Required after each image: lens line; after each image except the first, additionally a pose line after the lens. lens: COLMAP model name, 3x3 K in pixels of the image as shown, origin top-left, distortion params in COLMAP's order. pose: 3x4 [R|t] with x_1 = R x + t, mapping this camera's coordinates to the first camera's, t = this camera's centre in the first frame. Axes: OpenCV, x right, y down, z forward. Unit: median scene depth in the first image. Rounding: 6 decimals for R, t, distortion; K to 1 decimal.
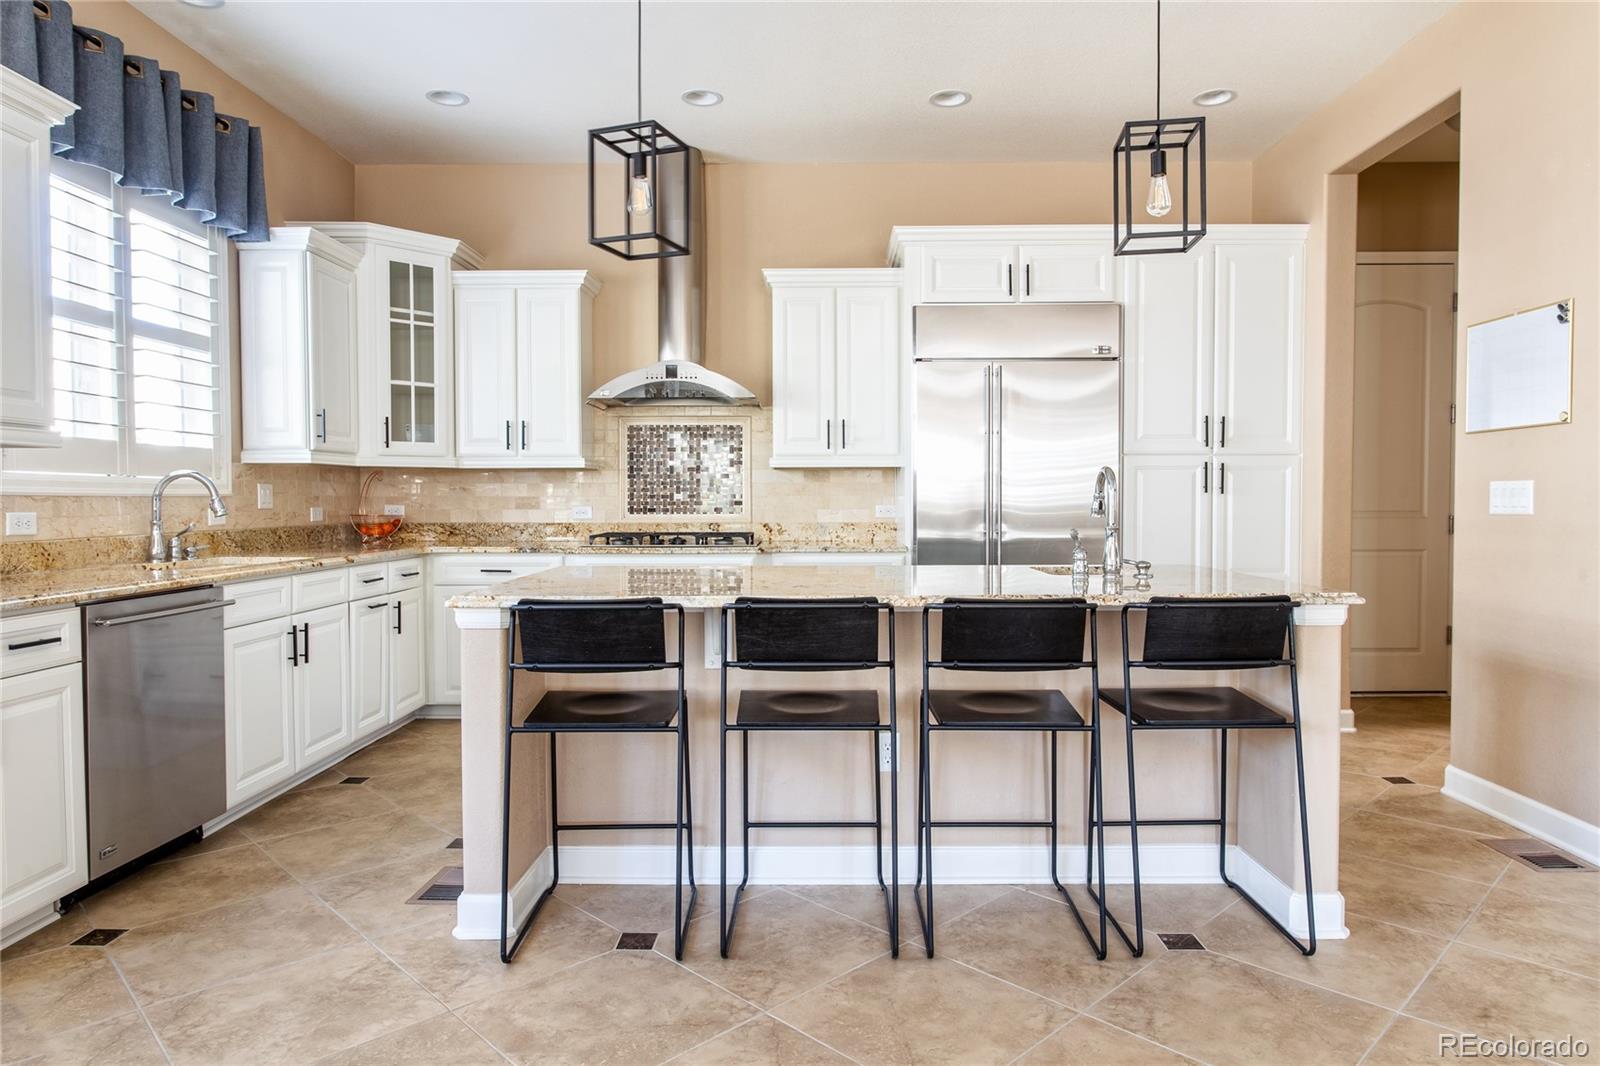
lens RADIAL K [[966.6, 0, 822.2], [0, 966.6, 530.2], [0, 0, 1]] dist [-0.005825, -0.002843]
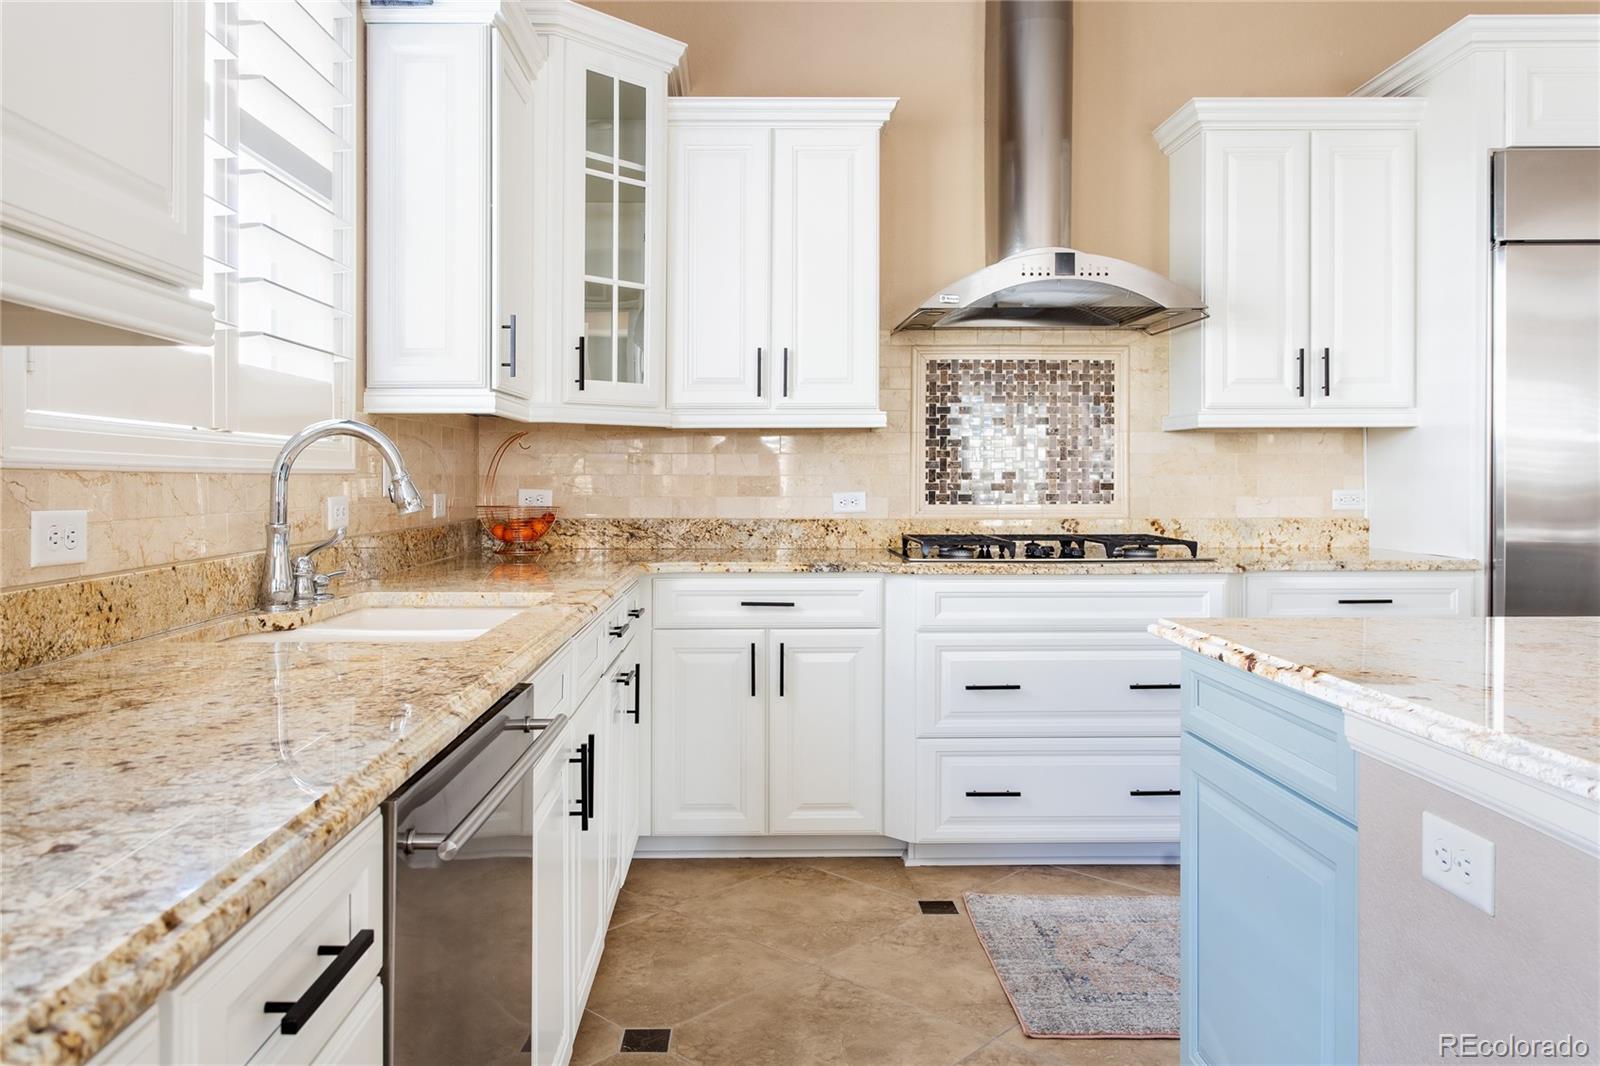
lens RADIAL K [[1119.9, 0, 797.6], [0, 1119.9, 486.9], [0, 0, 1]] dist [-0.002857, -0.002258]
pose [[0.999482, 0.000158, 0.032192, -0.342929], [0.000715, 0.999633, -0.027096, -0.009667], [-0.032185, 0.027105, 0.999114, 0.329368]]
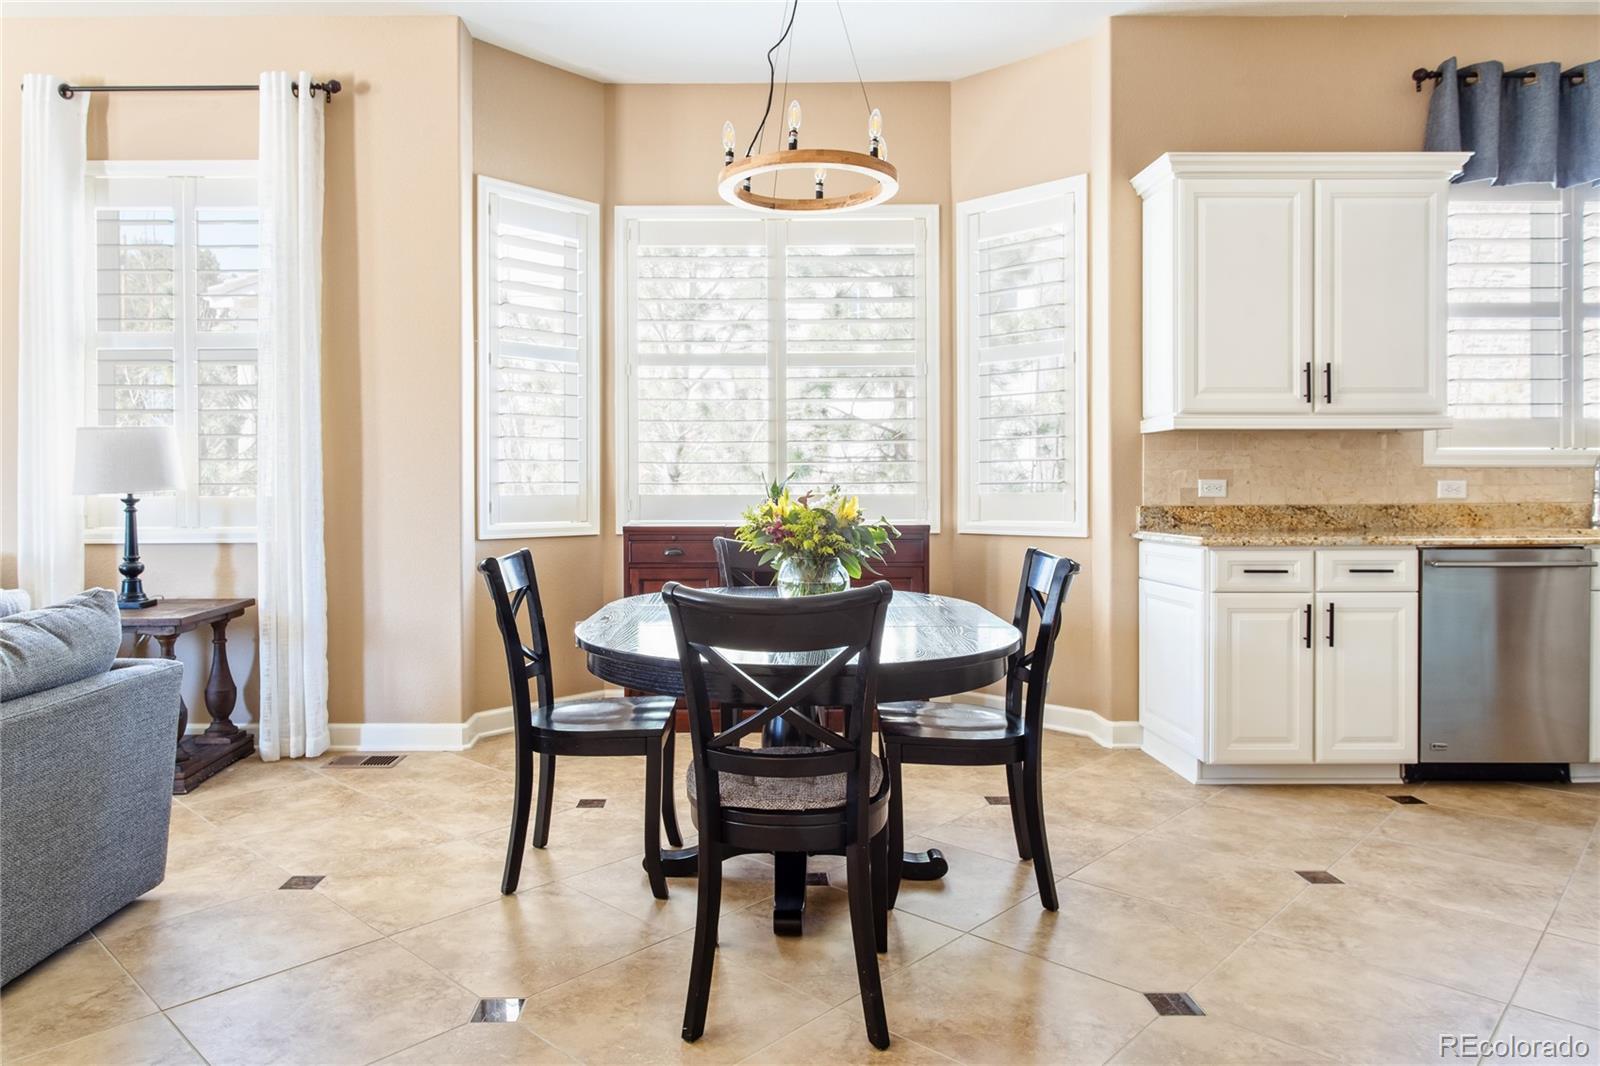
lens RADIAL K [[1144.9, 0, 737.6], [0, 1144.9, 494.8], [0, 0, 1]] dist [0.011303, 0.002857]
pose [[0.010147, 0.006686, -0.999926, 0.433978], [-0.029881, 0.999533, 0.006380, 0.012173], [0.999502, 0.029814, 0.010342, 0.029679]]
